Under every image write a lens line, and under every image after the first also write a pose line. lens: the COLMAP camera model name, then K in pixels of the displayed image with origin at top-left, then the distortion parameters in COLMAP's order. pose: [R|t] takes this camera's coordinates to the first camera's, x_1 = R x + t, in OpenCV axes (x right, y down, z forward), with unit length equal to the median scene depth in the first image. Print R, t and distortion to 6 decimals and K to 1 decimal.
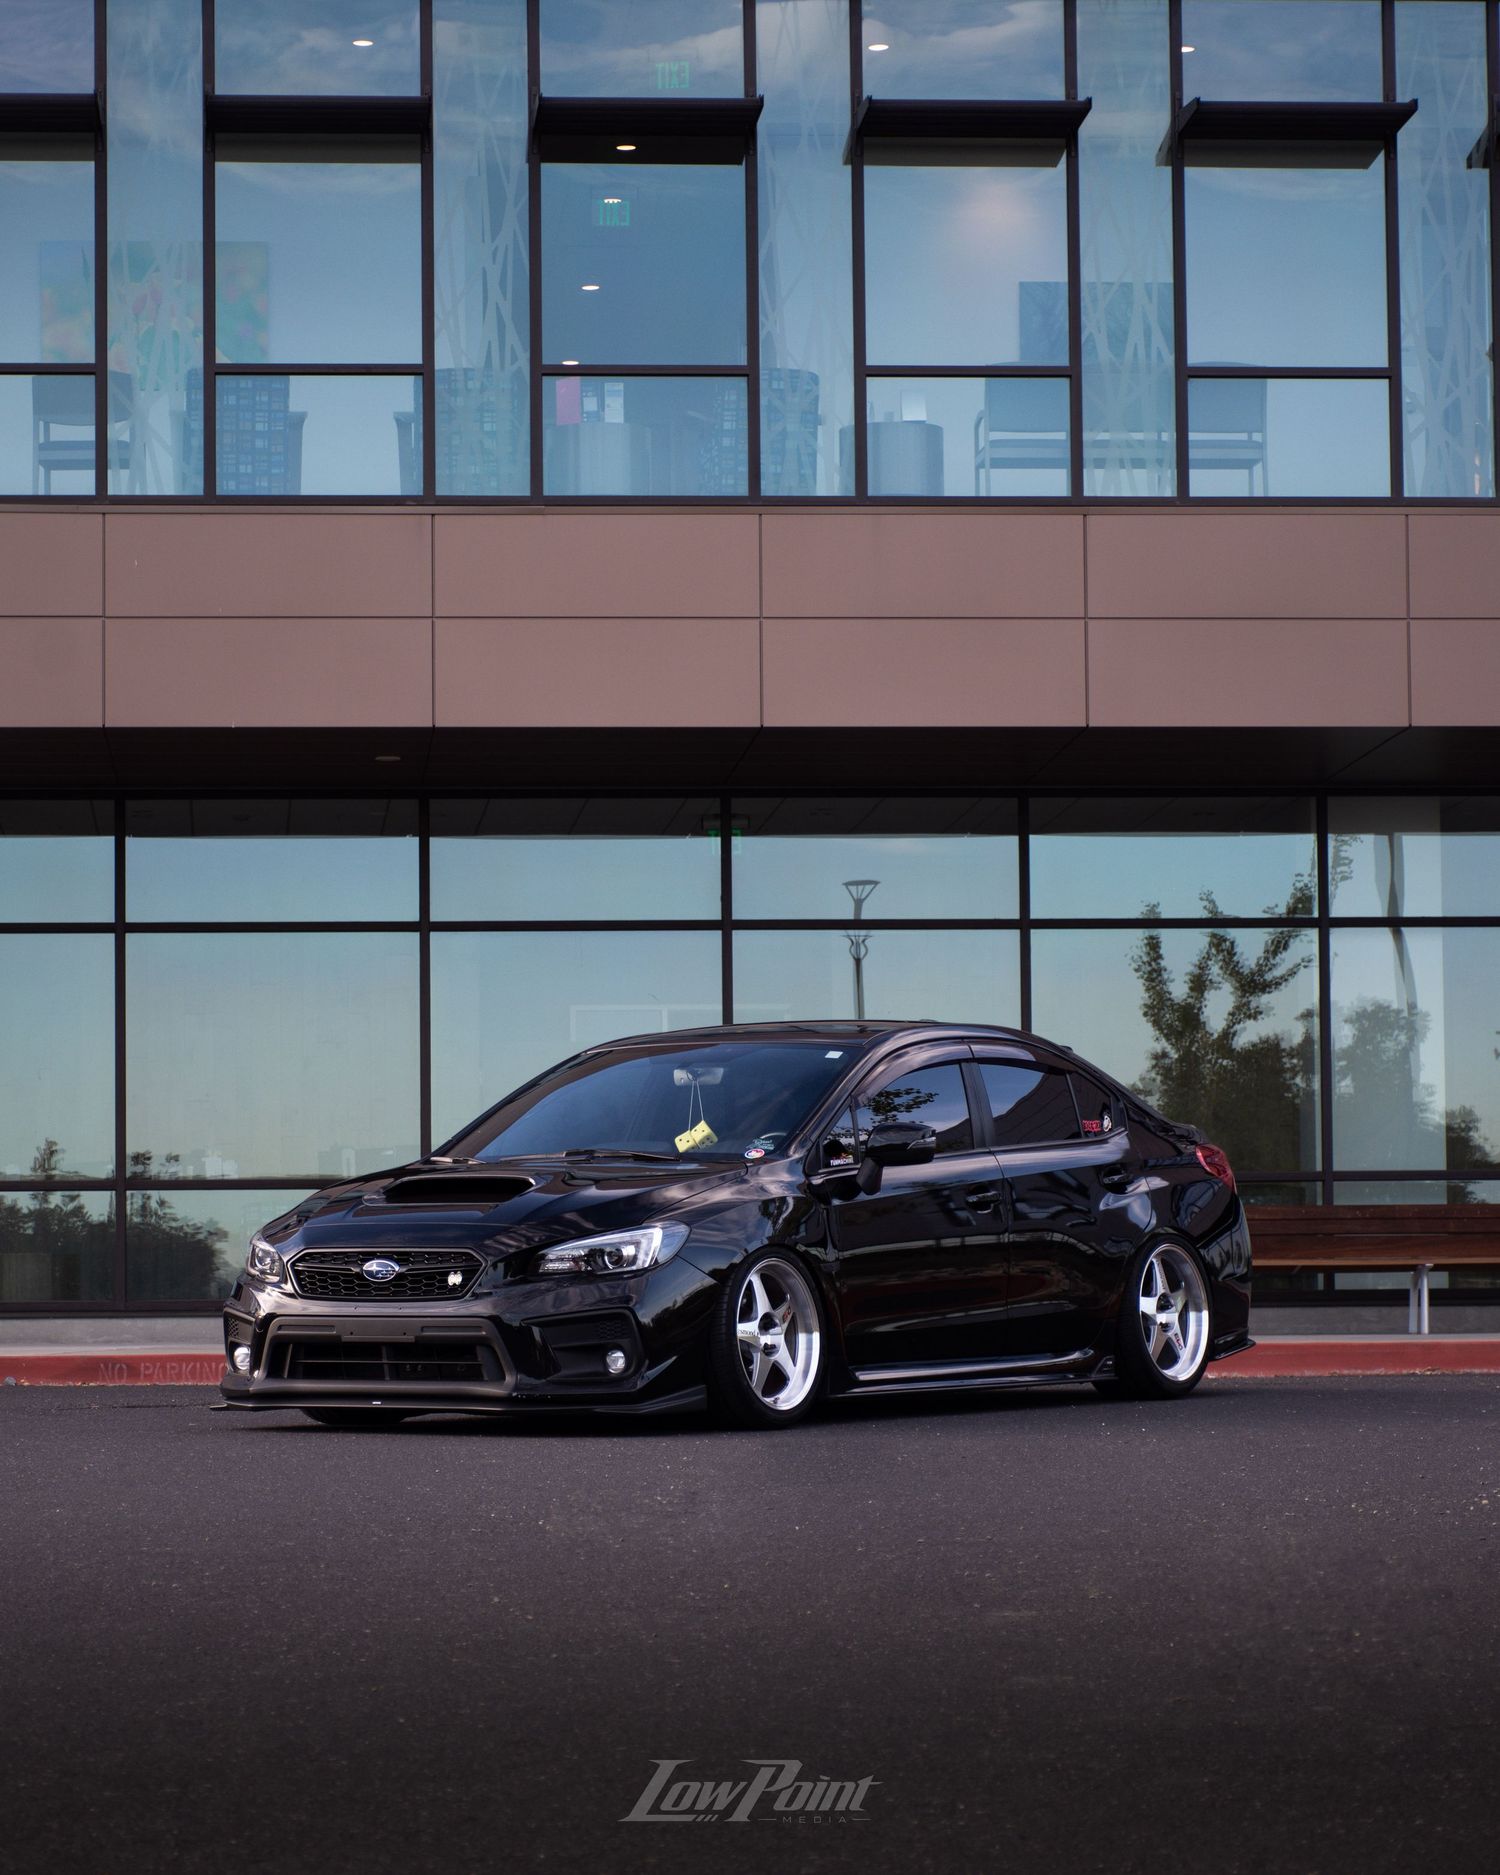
lens RADIAL K [[5436.0, 0, 750.0], [0, 5436.0, 937.5], [0, 0, 1]] dist [-0.098881, -0.319832]
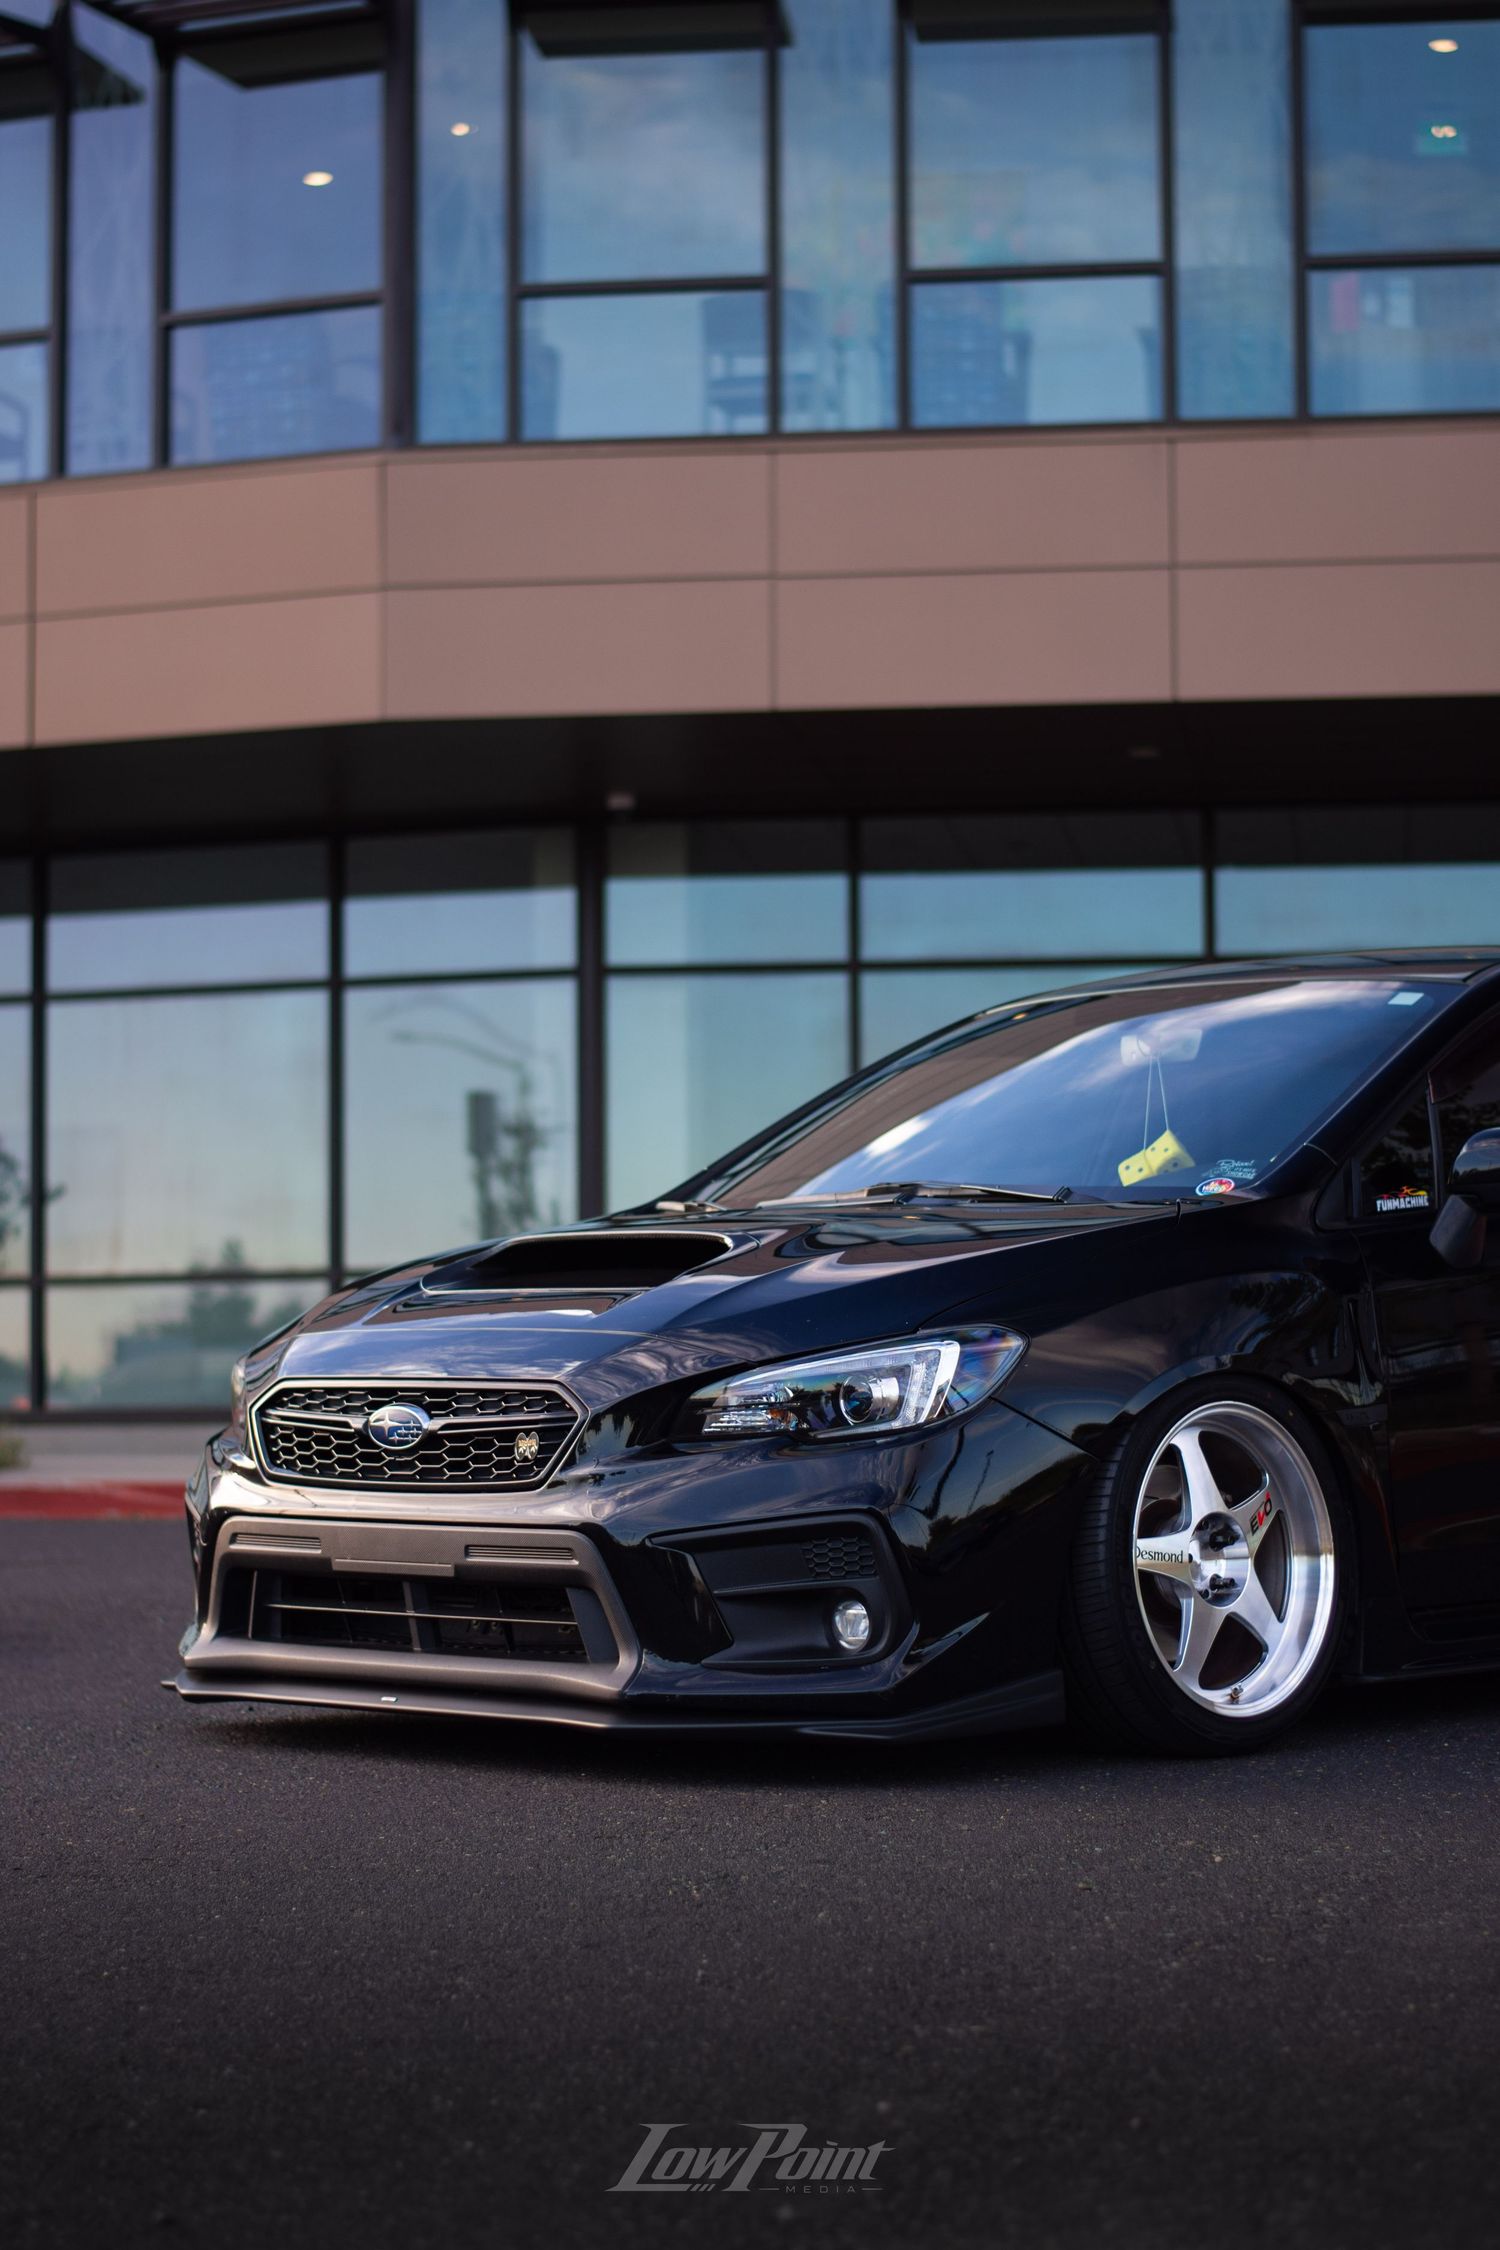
lens RADIAL K [[4789.4, 0, 750.0], [0, 4789.4, 1125.0], [0, 0, 1]] dist [-0.245275, -0.315771]
pose [[0.978269, -0.009880, -0.207104, 0.051064], [0.012786, 0.999838, 0.012700, 0.028846], [0.206945, -0.015072, 0.978237, 0.580866]]
